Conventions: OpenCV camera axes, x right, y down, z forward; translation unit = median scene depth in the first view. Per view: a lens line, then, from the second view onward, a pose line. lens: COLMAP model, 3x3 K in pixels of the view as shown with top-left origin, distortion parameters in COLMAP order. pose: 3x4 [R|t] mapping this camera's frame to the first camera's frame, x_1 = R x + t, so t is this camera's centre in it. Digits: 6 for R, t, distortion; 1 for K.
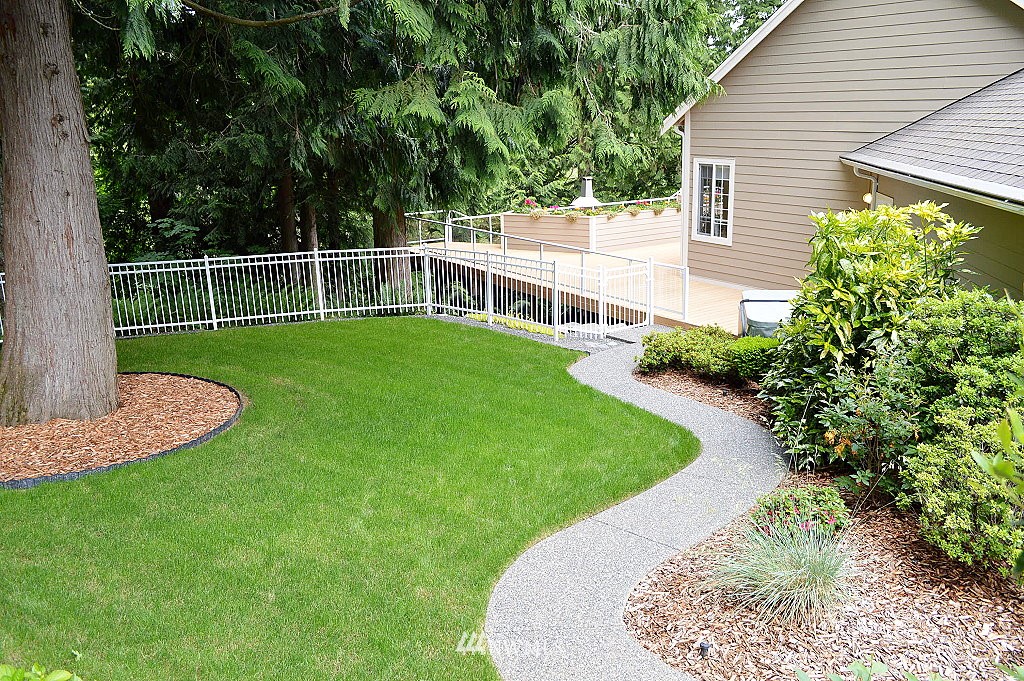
lens RADIAL K [[817.7, 0, 512.0], [0, 817.7, 340.5], [0, 0, 1]] dist [-0.082952, 0.012446]
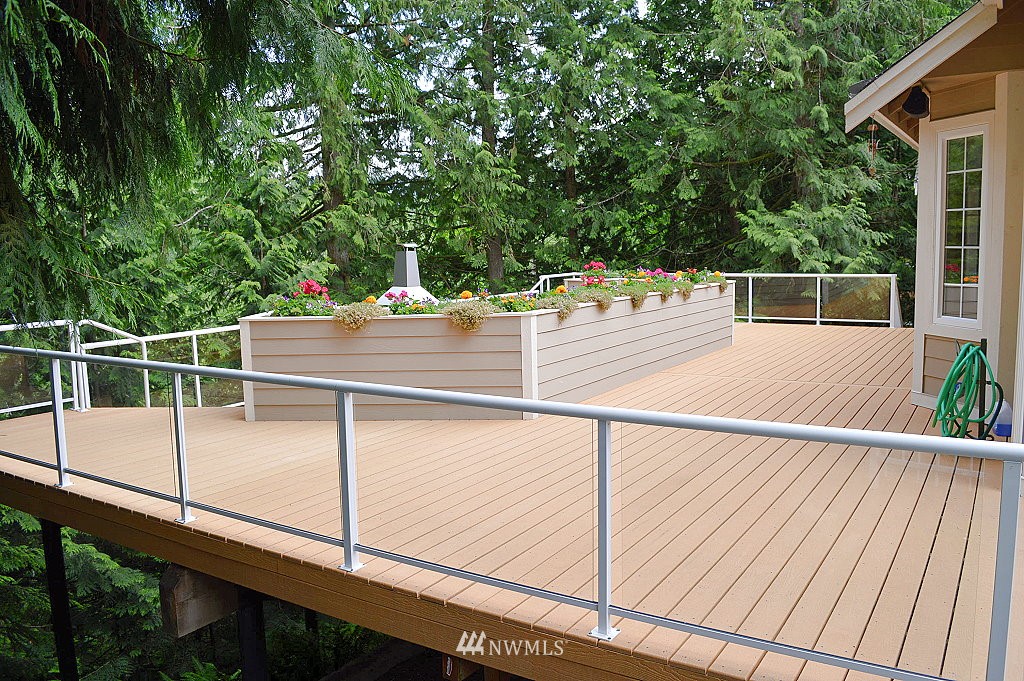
lens RADIAL K [[817.7, 0, 512.0], [0, 817.7, 340.5], [0, 0, 1]] dist [-0.082952, 0.012446]
pose [[0.918726, -0.041155, 0.392744, -0.044209], [0.103997, 0.984662, -0.140094, -0.088892], [-0.380955, 0.169552, 0.908915, 0.665071]]
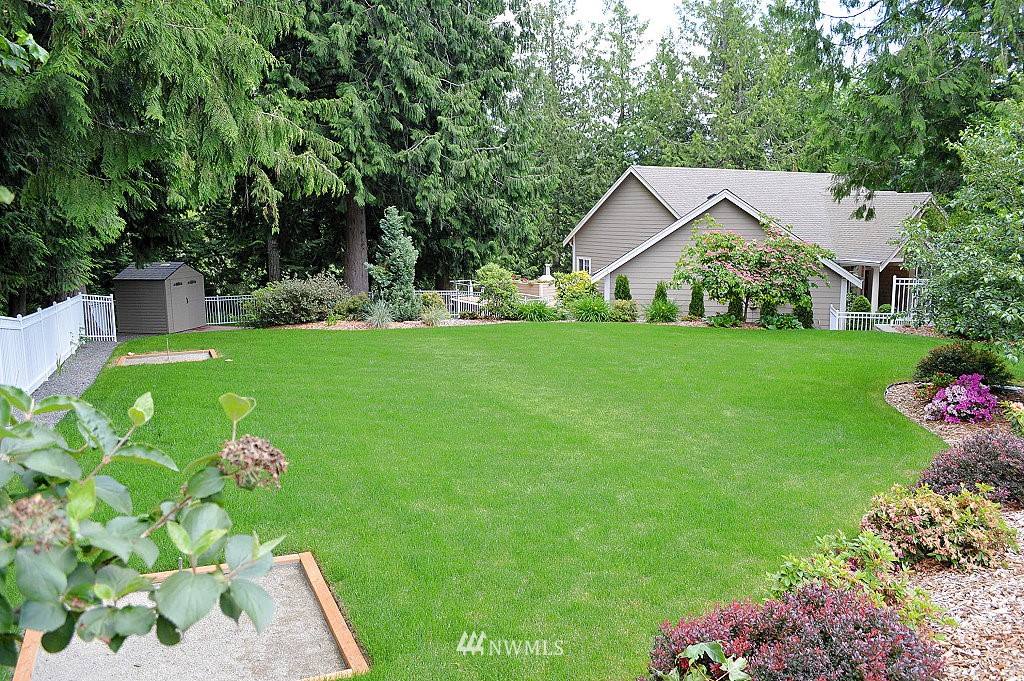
lens RADIAL K [[817.7, 0, 512.0], [0, 817.7, 340.5], [0, 0, 1]] dist [-0.082952, 0.012446]
pose [[0.998800, 0.019943, -0.044733, 0.118823], [-0.024548, 0.994181, -0.104892, 0.203839], [0.042381, 0.105865, 0.993477, -1.006923]]
